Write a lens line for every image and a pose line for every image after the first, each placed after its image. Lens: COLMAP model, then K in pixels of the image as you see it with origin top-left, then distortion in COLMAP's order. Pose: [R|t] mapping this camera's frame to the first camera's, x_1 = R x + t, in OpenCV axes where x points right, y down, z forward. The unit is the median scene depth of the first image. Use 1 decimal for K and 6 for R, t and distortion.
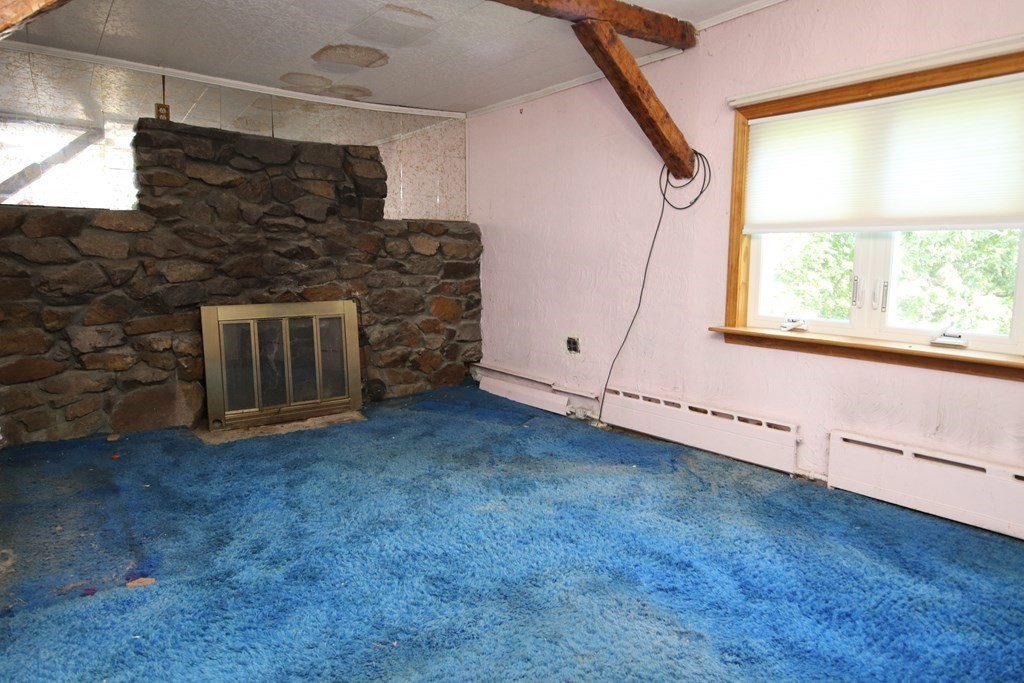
lens RADIAL K [[615.9, 0, 528.6], [0, 615.9, 339.0], [0, 0, 1]] dist [0.011084, -0.033561]
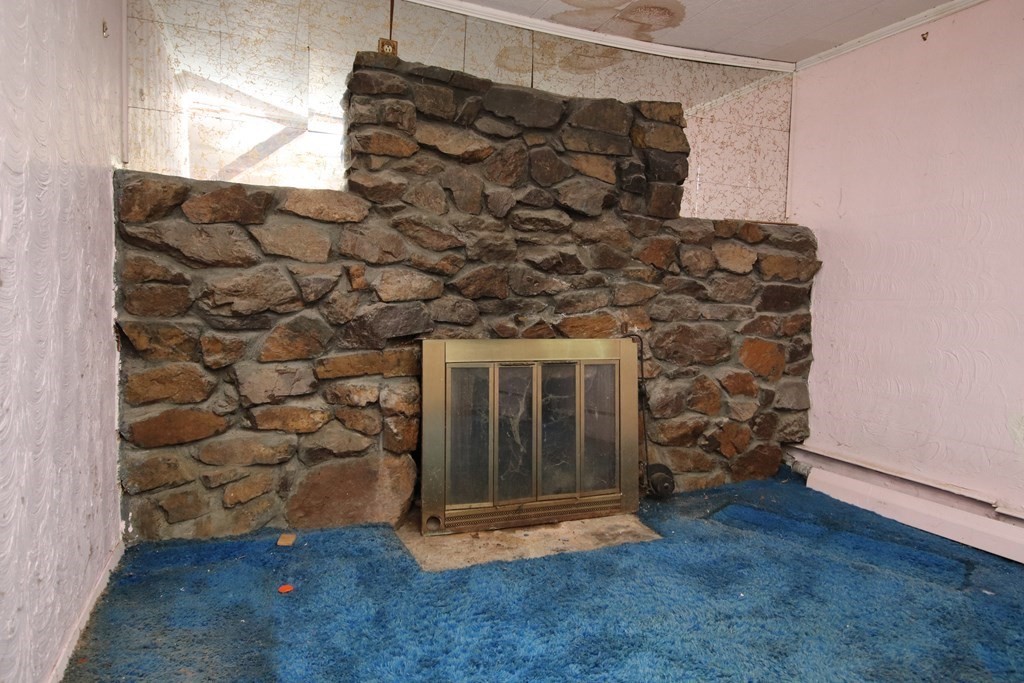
lens RADIAL K [[615.9, 0, 521.0], [0, 615.9, 341.1], [0, 0, 1]] dist [0.011084, -0.033561]
pose [[0.965665, 0.034743, -0.257457, -0.257768], [-0.052687, 0.996614, -0.063130, -0.015555], [0.254391, 0.074527, 0.964225, 0.390347]]
